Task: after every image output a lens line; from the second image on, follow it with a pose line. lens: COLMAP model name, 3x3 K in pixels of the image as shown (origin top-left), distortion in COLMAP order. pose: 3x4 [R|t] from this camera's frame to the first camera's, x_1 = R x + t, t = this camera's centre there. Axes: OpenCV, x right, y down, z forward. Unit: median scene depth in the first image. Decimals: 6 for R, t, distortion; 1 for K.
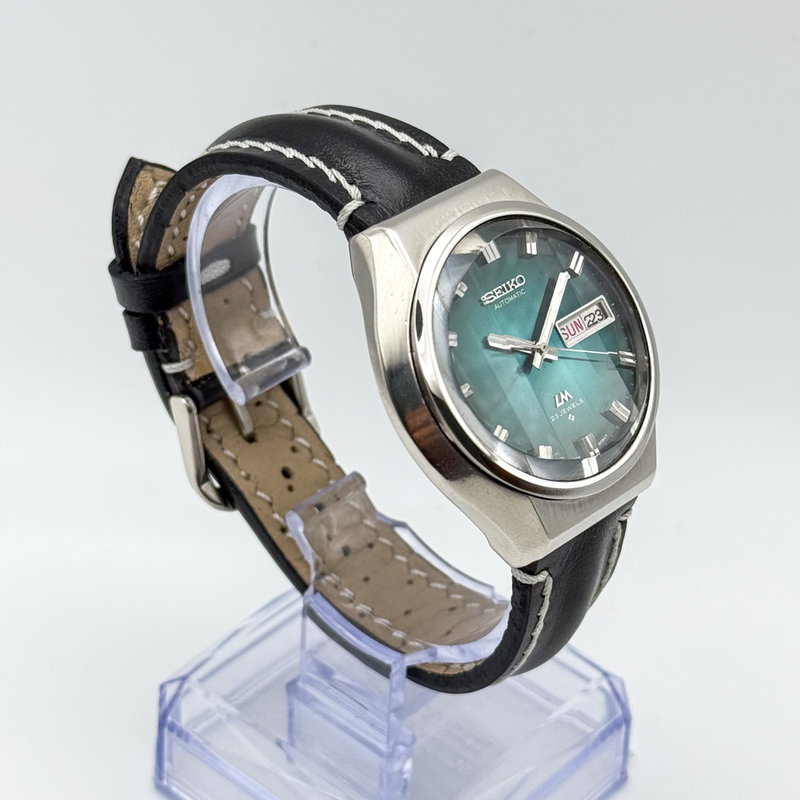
lens RADIAL K [[2201.4, 0, 400.0], [0, 2201.4, 400.0], [0, 0, 1]] dist [0.214584, 0.370821]
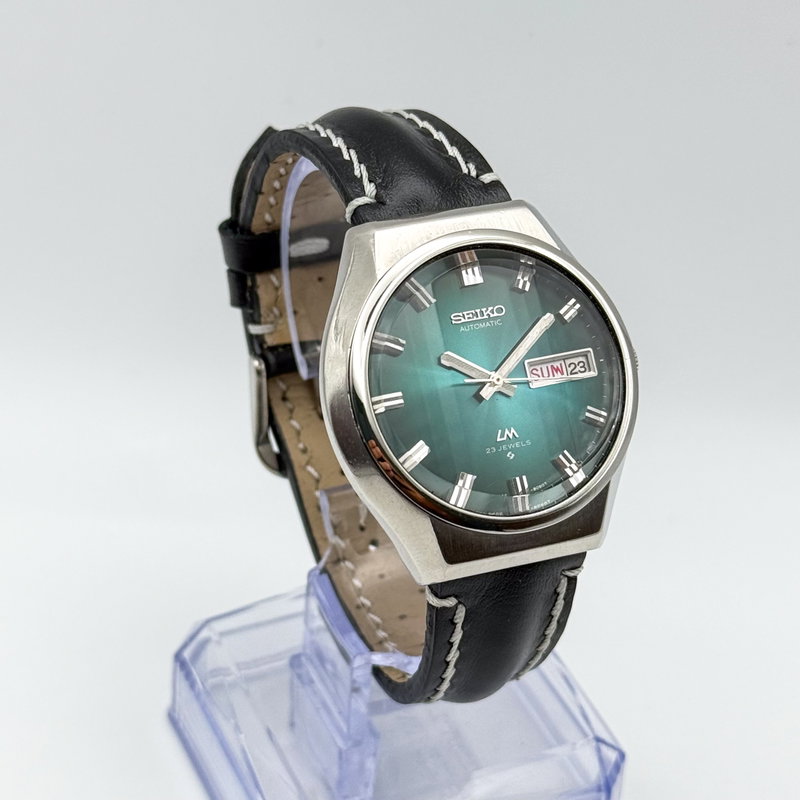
lens RADIAL K [[2201.4, 0, 400.0], [0, 2201.4, 400.0], [0, 0, 1]] dist [0.214584, 0.370821]
pose [[0.910913, 0.246044, -0.331209, 0.351309], [-0.251941, 0.967400, 0.025743, -0.028932], [0.326746, 0.059995, 0.943206, 0.040157]]
